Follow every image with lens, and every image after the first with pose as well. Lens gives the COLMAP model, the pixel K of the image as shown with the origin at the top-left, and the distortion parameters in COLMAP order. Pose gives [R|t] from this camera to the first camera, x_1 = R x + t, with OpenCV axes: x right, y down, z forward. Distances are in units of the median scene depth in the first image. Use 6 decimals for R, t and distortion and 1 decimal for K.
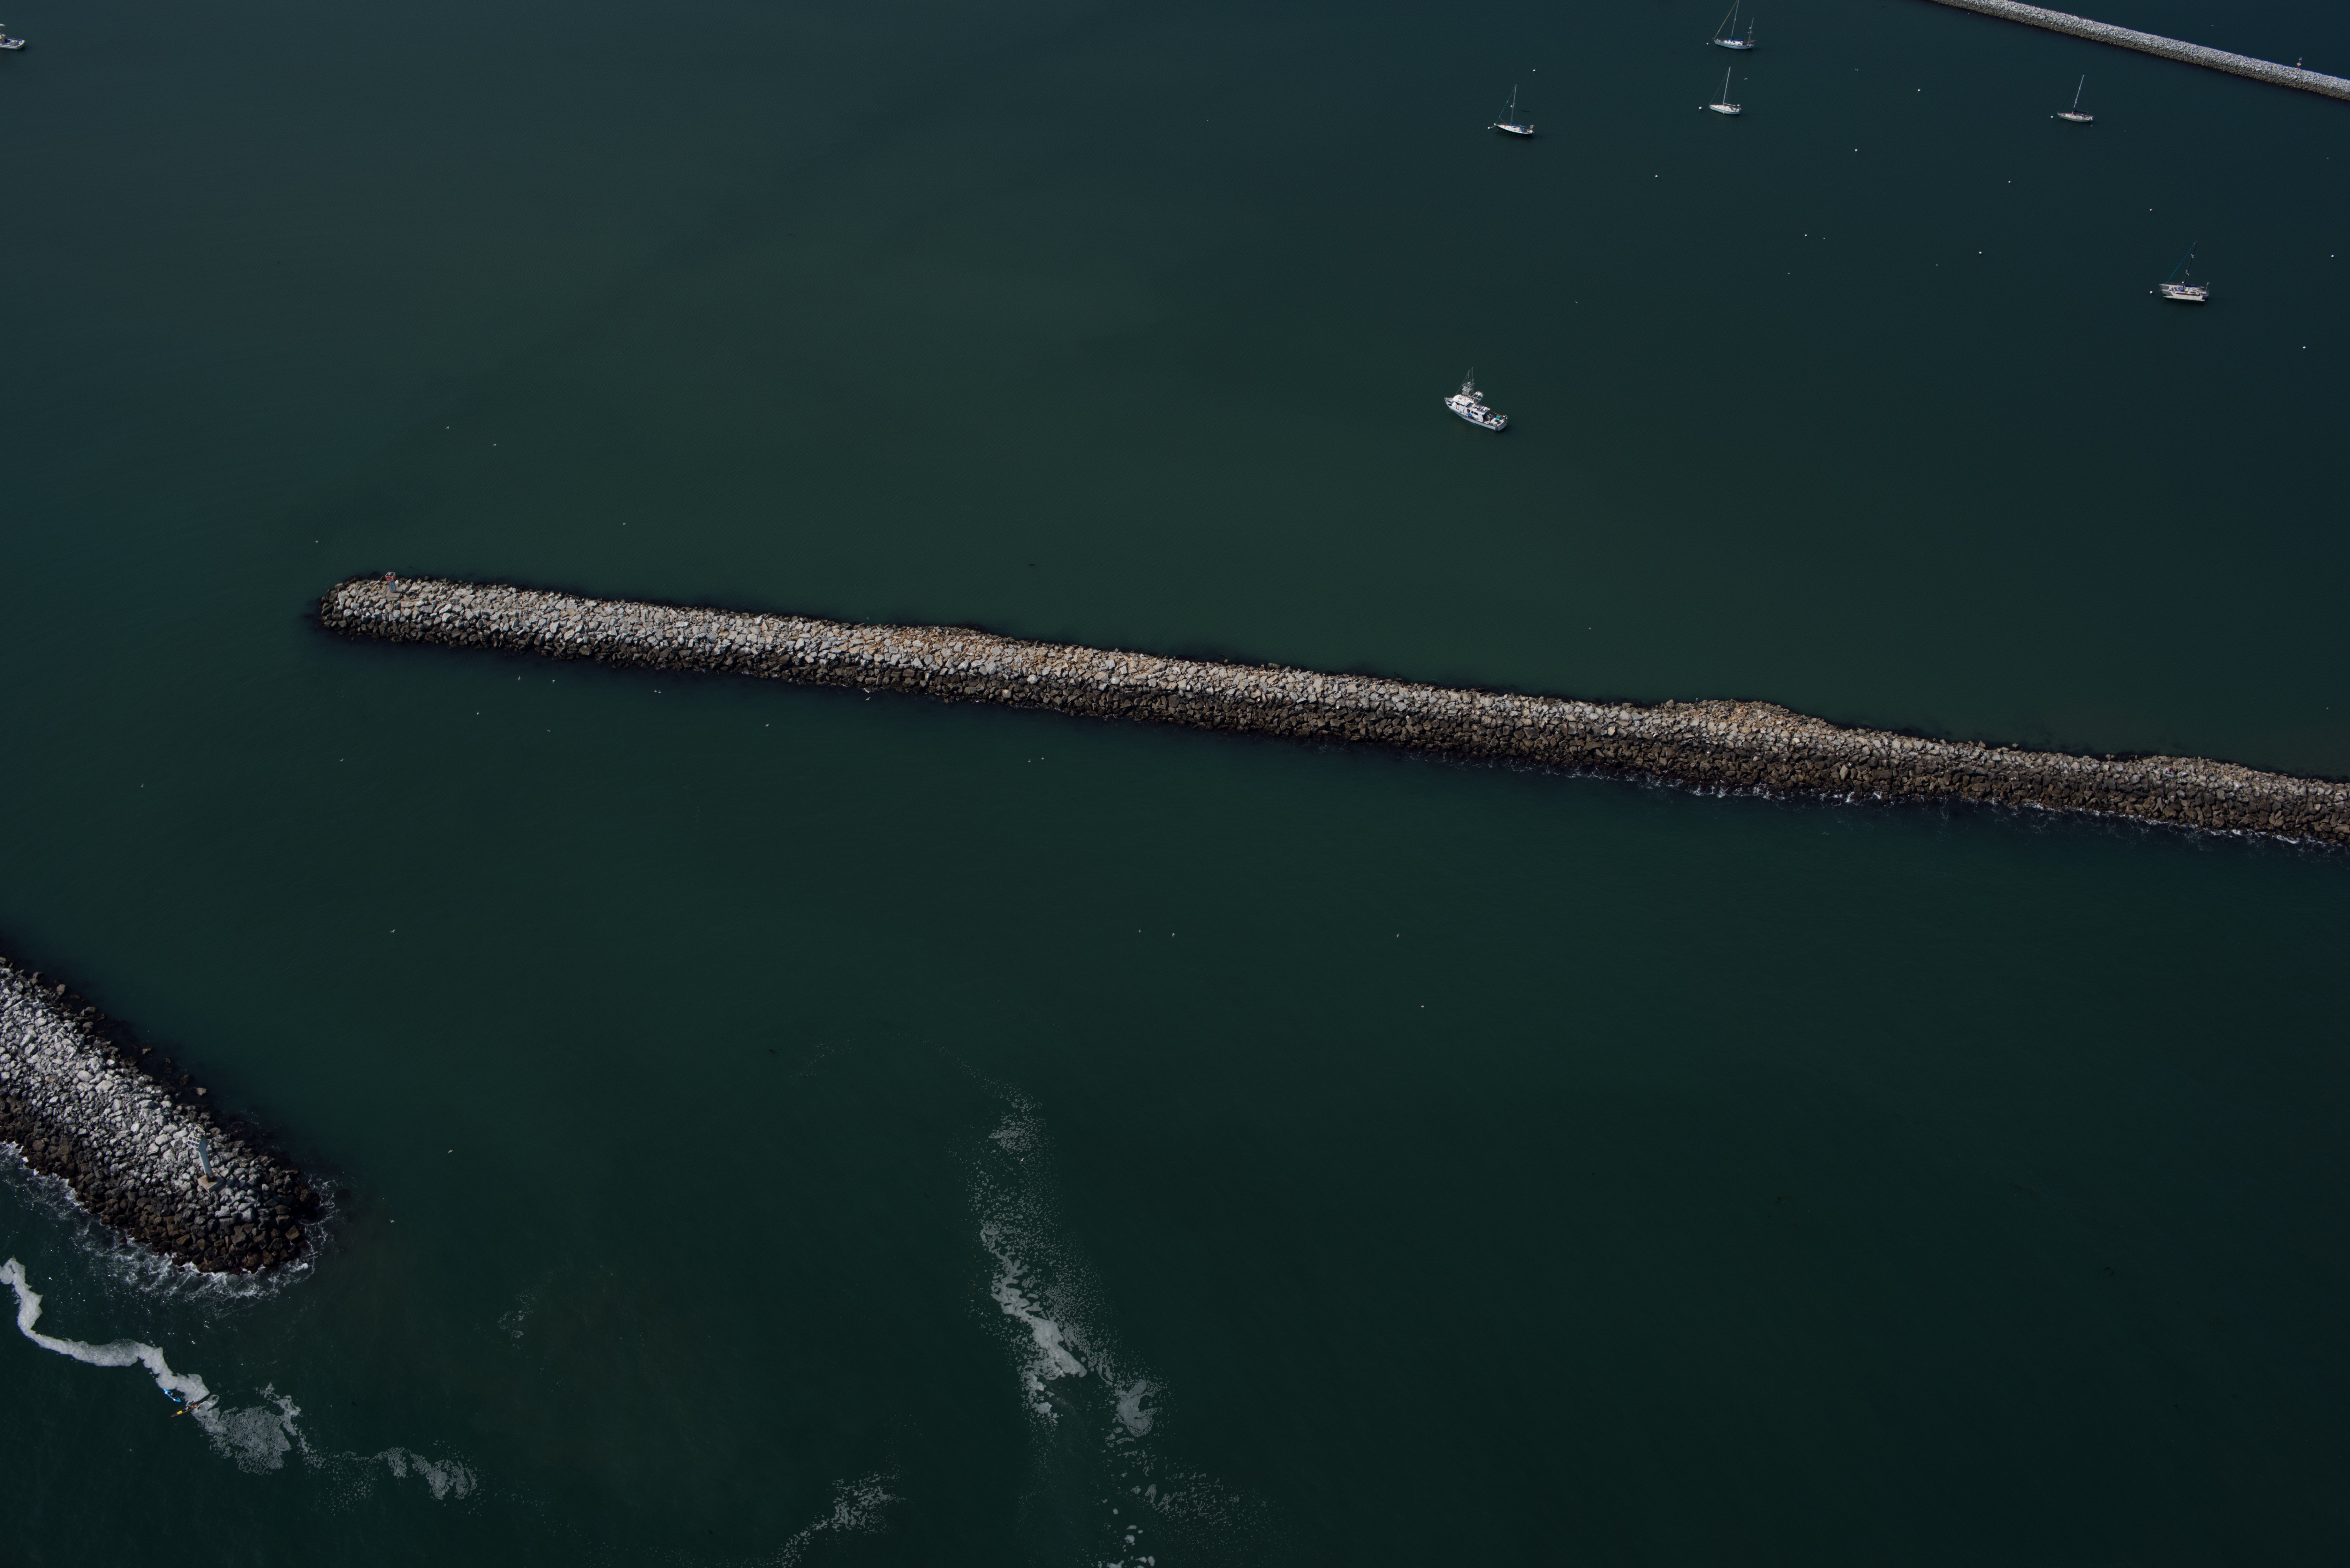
lens RADIAL K [[2667.8, 0, 1178.6], [0, 2667.8, 785.5], [0, 0, 1]] dist [-0.087579, 0.000000]
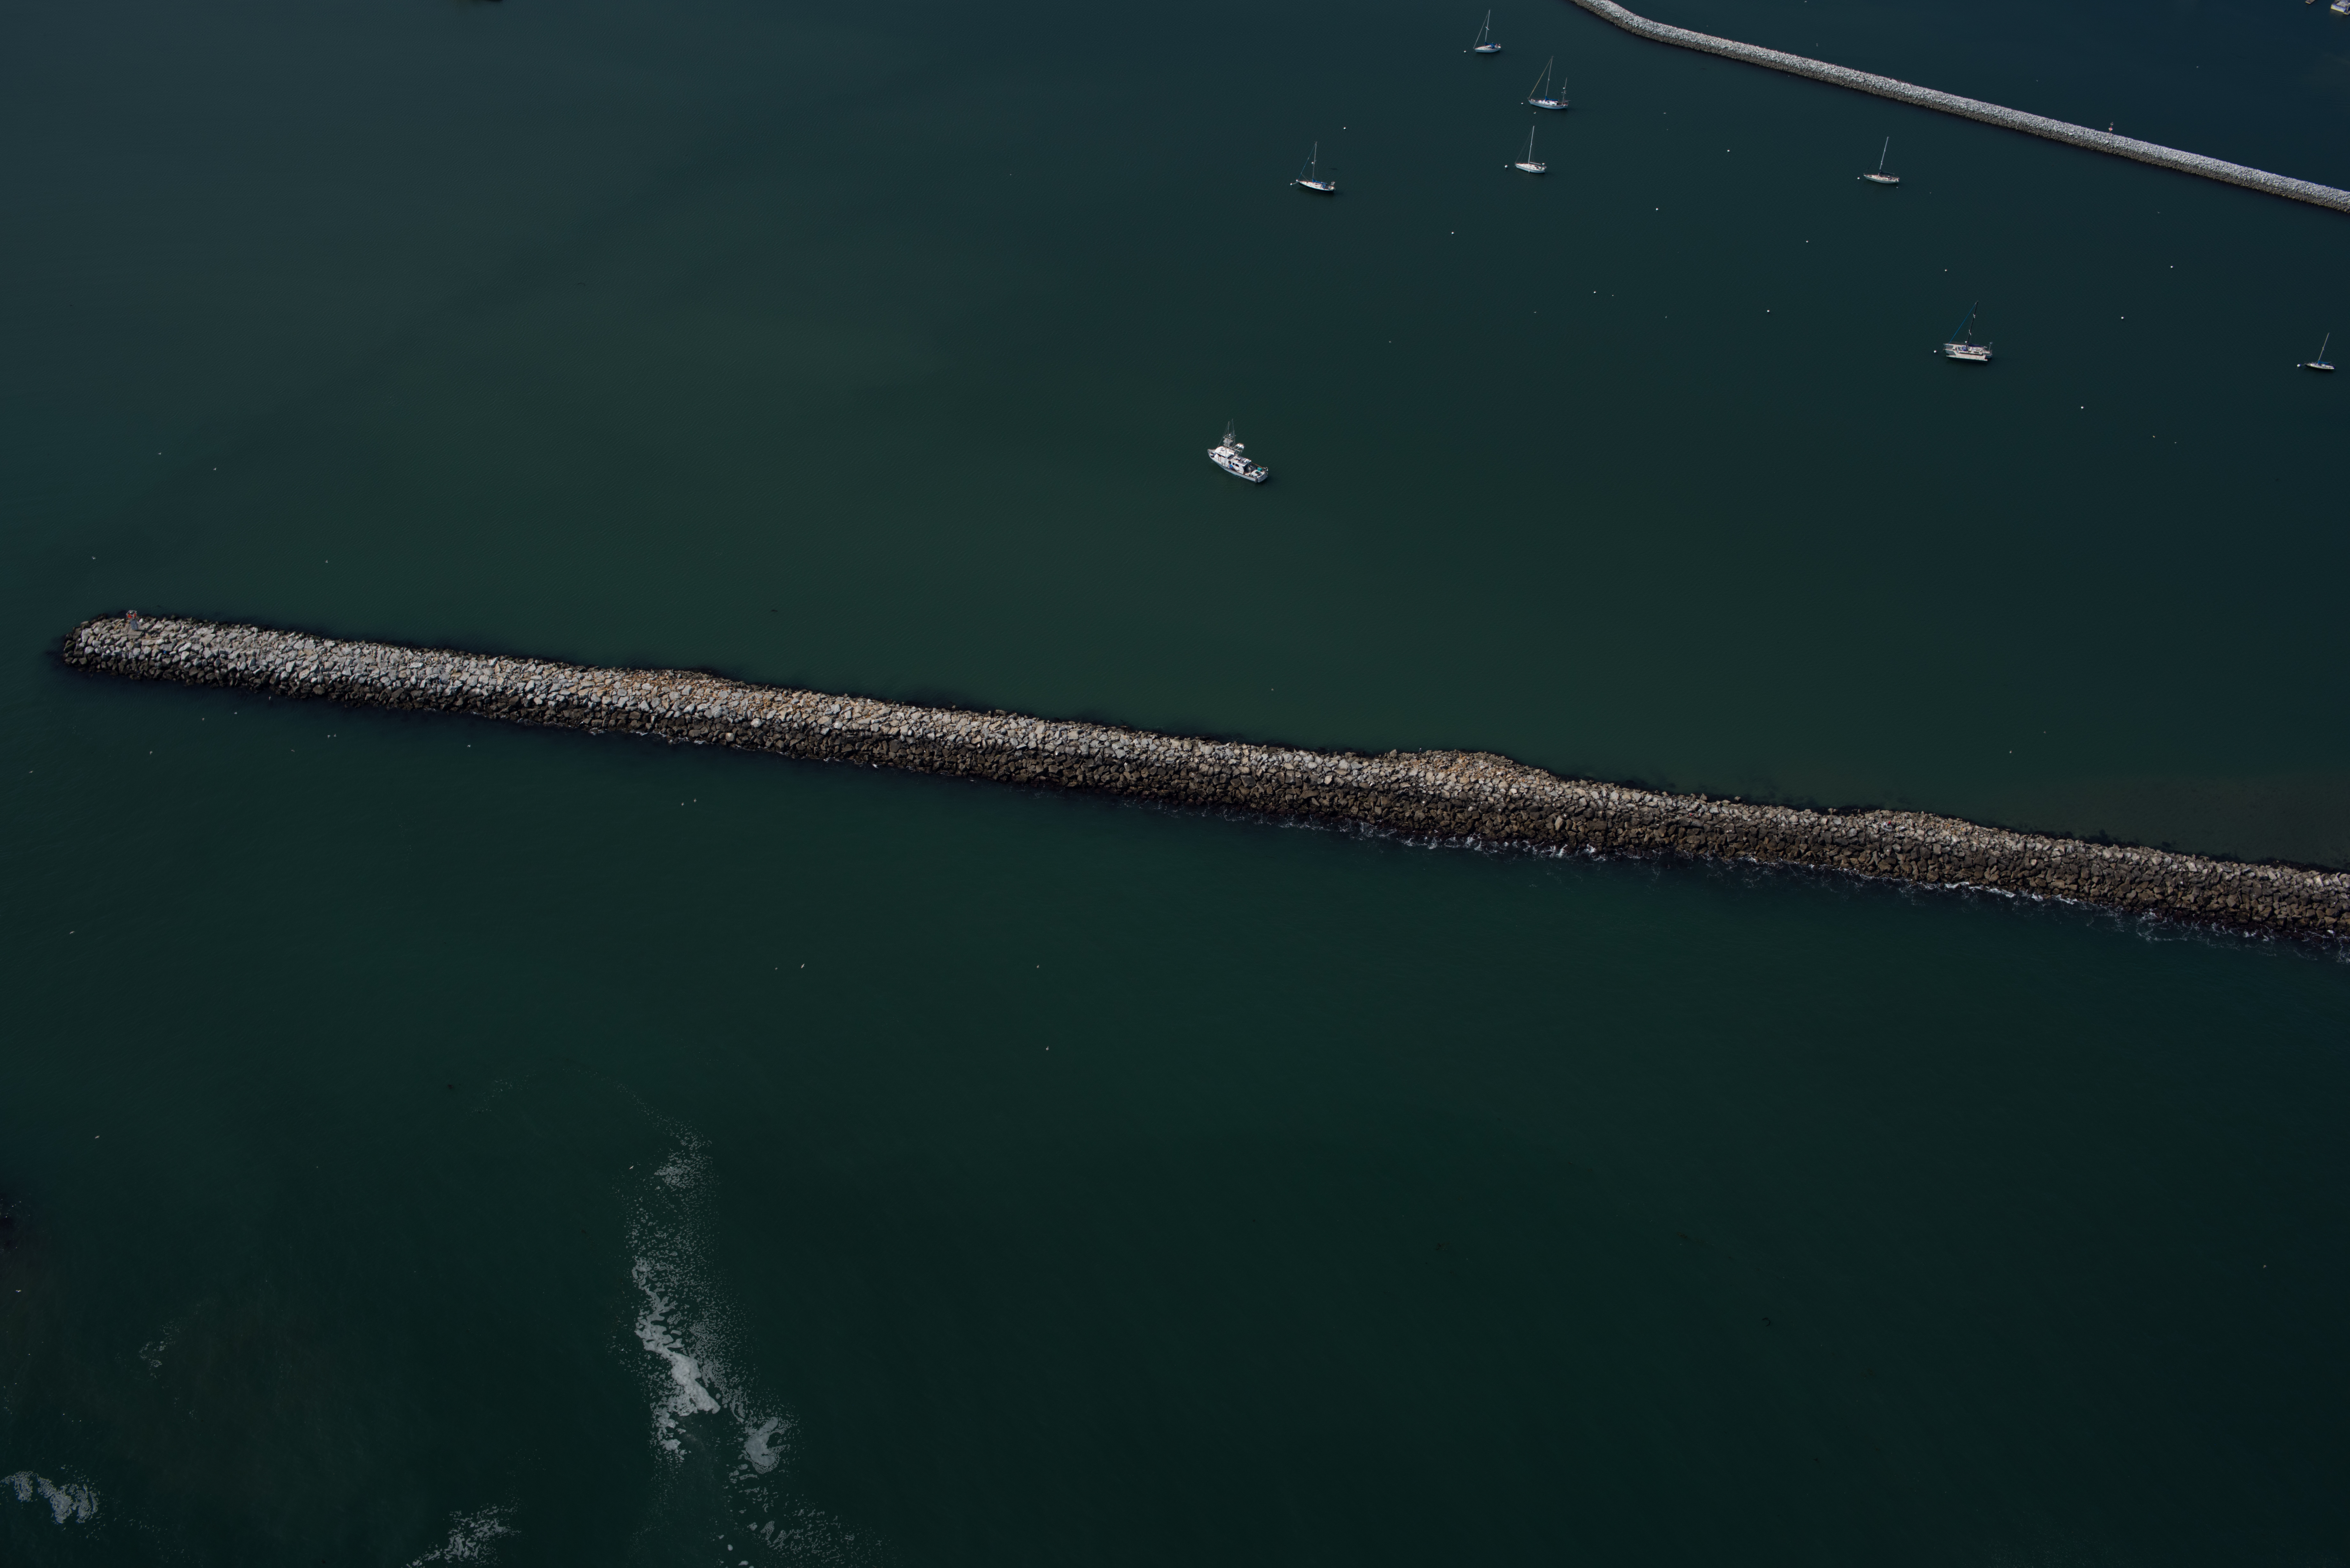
lens RADIAL K [[2667.8, 0, 1175.7], [0, 2667.8, 783.7], [0, 0, 1]] dist [-0.087579, 0.000000]
pose [[0.999942, 0.010516, 0.002487, 0.102002], [-0.010451, 0.999637, -0.024836, 0.006416], [-0.002747, 0.024809, 0.999688, -0.003291]]
